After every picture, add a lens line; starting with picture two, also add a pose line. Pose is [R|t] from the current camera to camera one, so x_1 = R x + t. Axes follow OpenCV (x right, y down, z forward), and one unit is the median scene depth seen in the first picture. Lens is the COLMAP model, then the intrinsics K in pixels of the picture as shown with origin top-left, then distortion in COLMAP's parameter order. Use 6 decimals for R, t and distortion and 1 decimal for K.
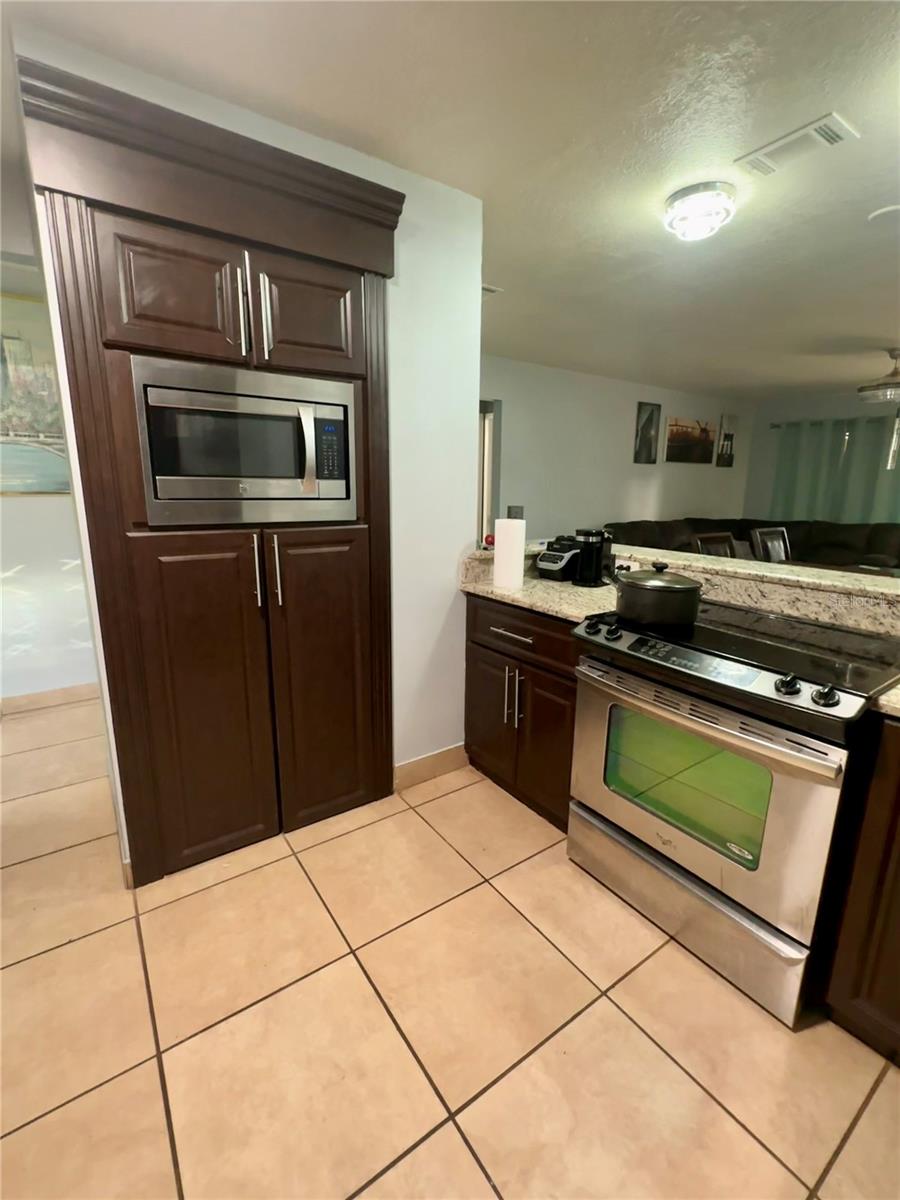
lens RADIAL K [[526.1, 0, 452.8], [0, 526.1, 599.4], [0, 0, 1]] dist [0.001199, -0.000469]
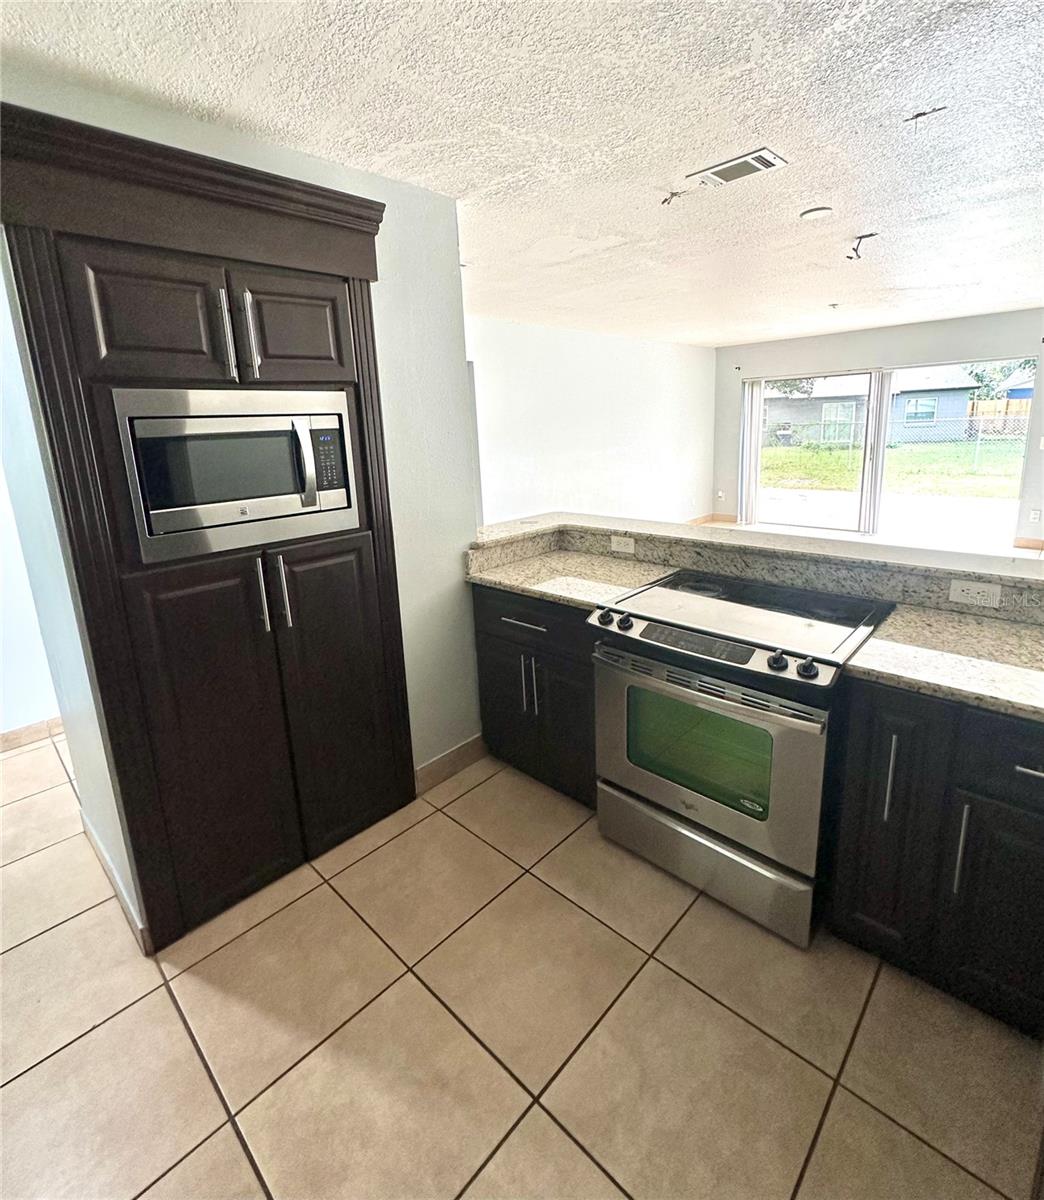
lens RADIAL K [[578.4, 0, 526.5], [0, 578.4, 543.5], [0, 0, 1]] dist [0.003943, -0.000106]
pose [[0.979874, -0.088892, 0.178733, -0.080522], [0.090878, 0.995858, -0.002940, -0.096649], [-0.177732, 0.019124, 0.983893, -0.119354]]
